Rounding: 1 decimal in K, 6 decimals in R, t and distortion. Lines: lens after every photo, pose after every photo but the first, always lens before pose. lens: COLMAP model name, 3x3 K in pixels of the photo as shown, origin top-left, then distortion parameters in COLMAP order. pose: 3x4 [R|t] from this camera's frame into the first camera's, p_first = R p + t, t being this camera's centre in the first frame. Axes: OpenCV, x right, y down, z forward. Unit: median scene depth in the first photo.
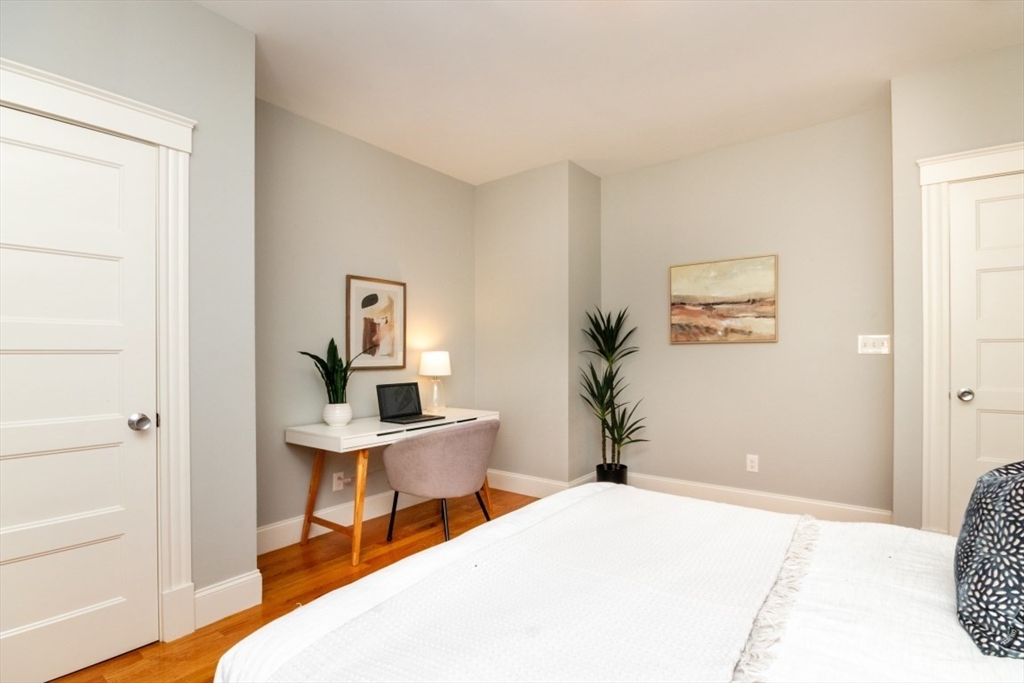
lens RADIAL K [[480.0, 0, 516.1], [0, 480.0, 350.5], [0, 0, 1]] dist [-0.006607, -0.000263]
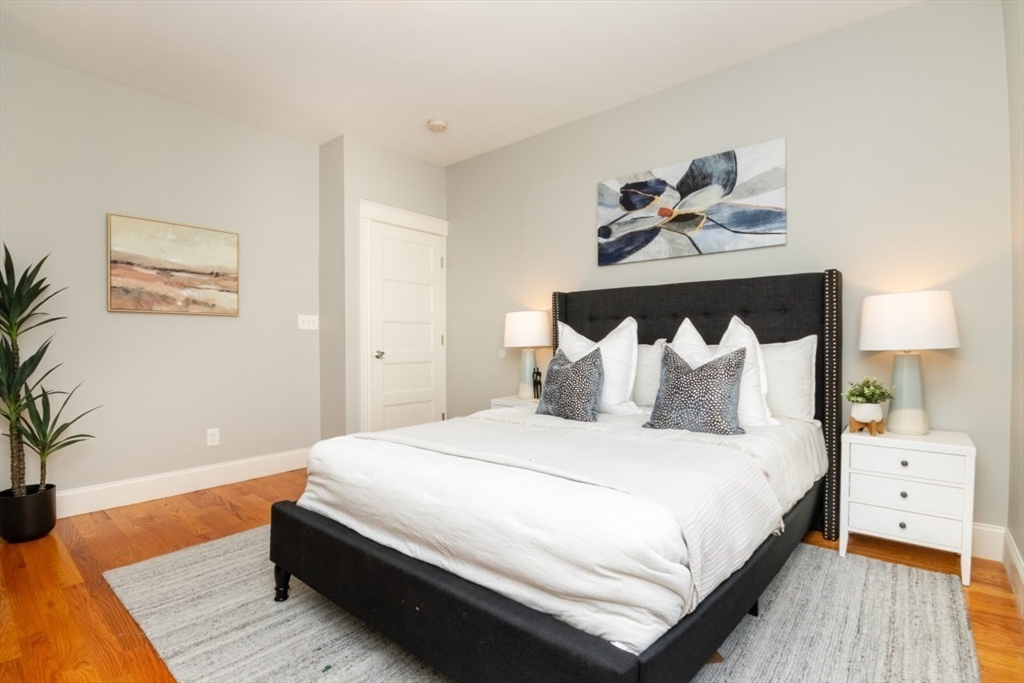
lens RADIAL K [[480.0, 0, 516.1], [0, 480.0, 350.5], [0, 0, 1]] dist [-0.006607, -0.000263]
pose [[0.011290, -0.007120, 0.999911, -0.481317], [0.004052, 0.999967, 0.007075, 0.049886], [-0.999928, 0.003972, 0.011319, 0.351108]]
